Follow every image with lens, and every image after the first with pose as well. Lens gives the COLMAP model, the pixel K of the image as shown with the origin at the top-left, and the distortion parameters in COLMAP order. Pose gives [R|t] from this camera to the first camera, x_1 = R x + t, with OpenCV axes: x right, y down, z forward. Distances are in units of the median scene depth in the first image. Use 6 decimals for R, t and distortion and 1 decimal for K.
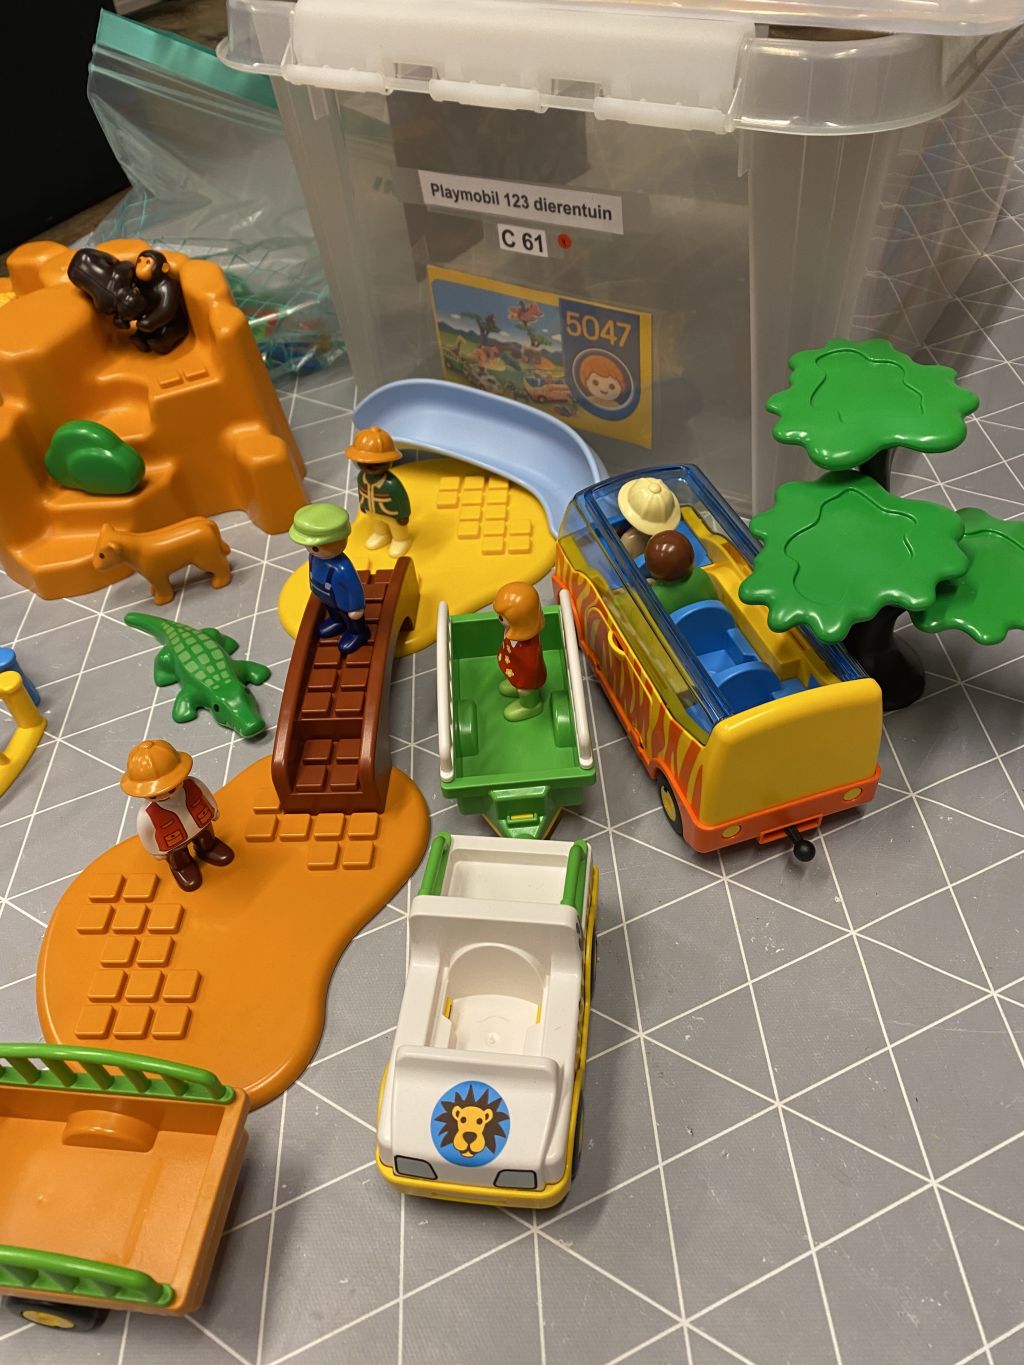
lens RADIAL K [[1025.2, 0, 515.7], [0, 1025.2, 675.3], [0, 0, 1]] dist [-0.008528, 0.000823]
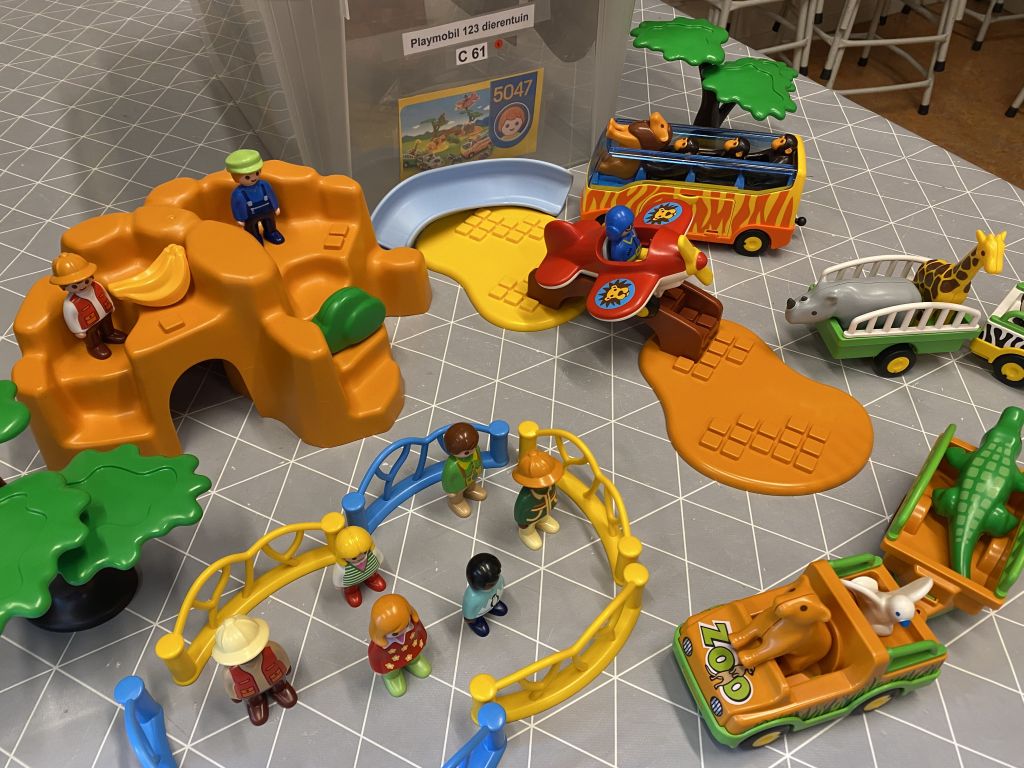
lens RADIAL K [[769.1, 0, 506.8], [0, 769.1, 391.5], [0, 0, 1]] dist [-0.008528, 0.000823]
pose [[0.493069, -0.577898, 0.650321, -1.003614], [0.586800, 0.772782, 0.241813, -0.262853], [-0.642299, 0.262378, 0.720145, 0.228427]]
